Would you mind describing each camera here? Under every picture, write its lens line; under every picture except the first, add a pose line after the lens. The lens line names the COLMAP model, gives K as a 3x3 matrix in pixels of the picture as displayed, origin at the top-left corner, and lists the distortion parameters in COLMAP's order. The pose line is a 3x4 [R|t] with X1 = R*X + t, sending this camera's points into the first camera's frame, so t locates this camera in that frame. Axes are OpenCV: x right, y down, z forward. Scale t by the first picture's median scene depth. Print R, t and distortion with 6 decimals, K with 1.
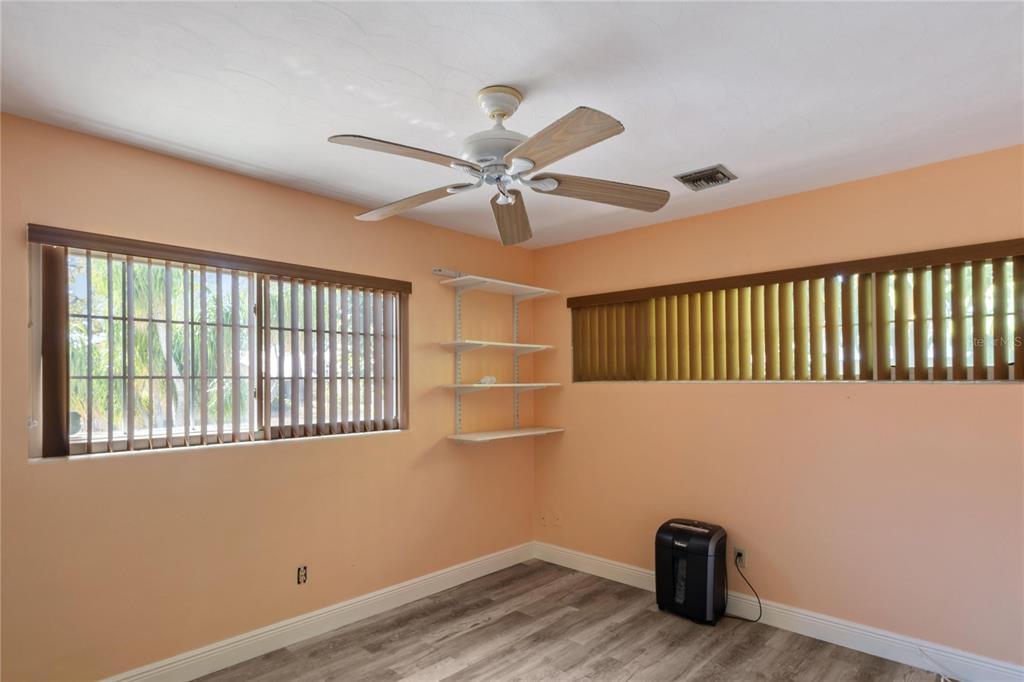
lens RADIAL K [[532.1, 0, 509.9], [0, 532.1, 383.7], [0, 0, 1]] dist [0.001109, -0.000208]
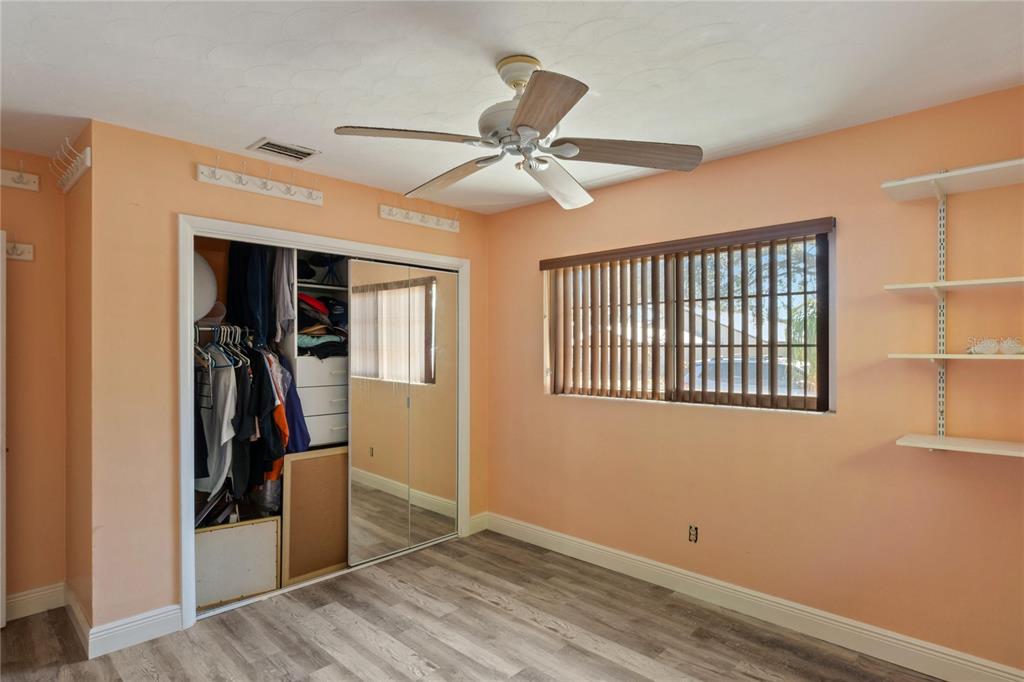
lens RADIAL K [[532.1, 0, 512.0], [0, 532.1, 342.4], [0, 0, 1]] dist [0.001109, -0.000208]
pose [[0.014031, -0.007608, -0.999873, 0.629316], [0.003075, 0.999967, -0.007565, -0.011671], [0.999897, -0.002969, 0.014054, 0.601292]]
